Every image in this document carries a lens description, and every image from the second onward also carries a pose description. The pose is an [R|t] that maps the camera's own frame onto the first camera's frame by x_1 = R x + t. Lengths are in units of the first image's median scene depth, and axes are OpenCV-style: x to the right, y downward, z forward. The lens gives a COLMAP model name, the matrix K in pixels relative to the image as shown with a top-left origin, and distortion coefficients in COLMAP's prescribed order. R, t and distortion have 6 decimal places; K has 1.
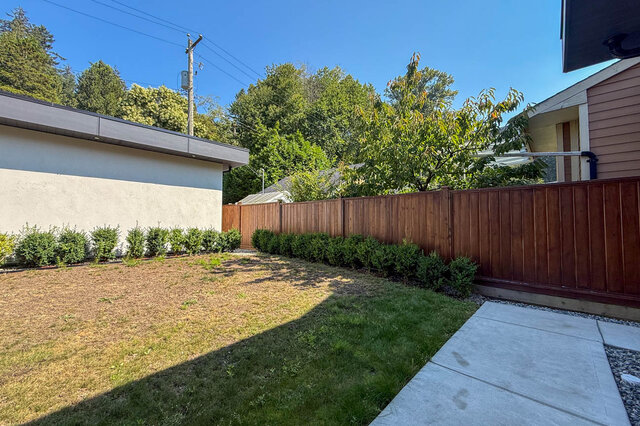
lens RADIAL K [[256.8, 0, 320.0], [0, 256.8, 213.0], [0, 0, 1]] dist [-0.000120, -0.000020]
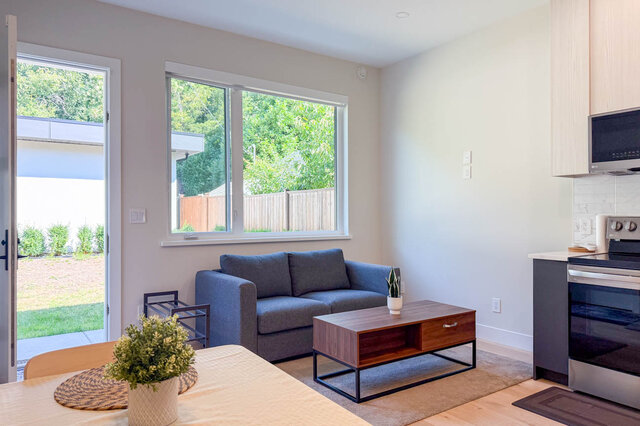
lens RADIAL K [[456.1, 0, 320.0], [0, 456.1, 213.0], [0, 0, 1]] dist [0.002833, 0.000929]
pose [[0.978608, -0.007238, -0.205609, 0.726610], [0.013373, 0.999505, 0.028467, -0.036360], [0.205301, -0.030607, 0.978220, -0.742210]]
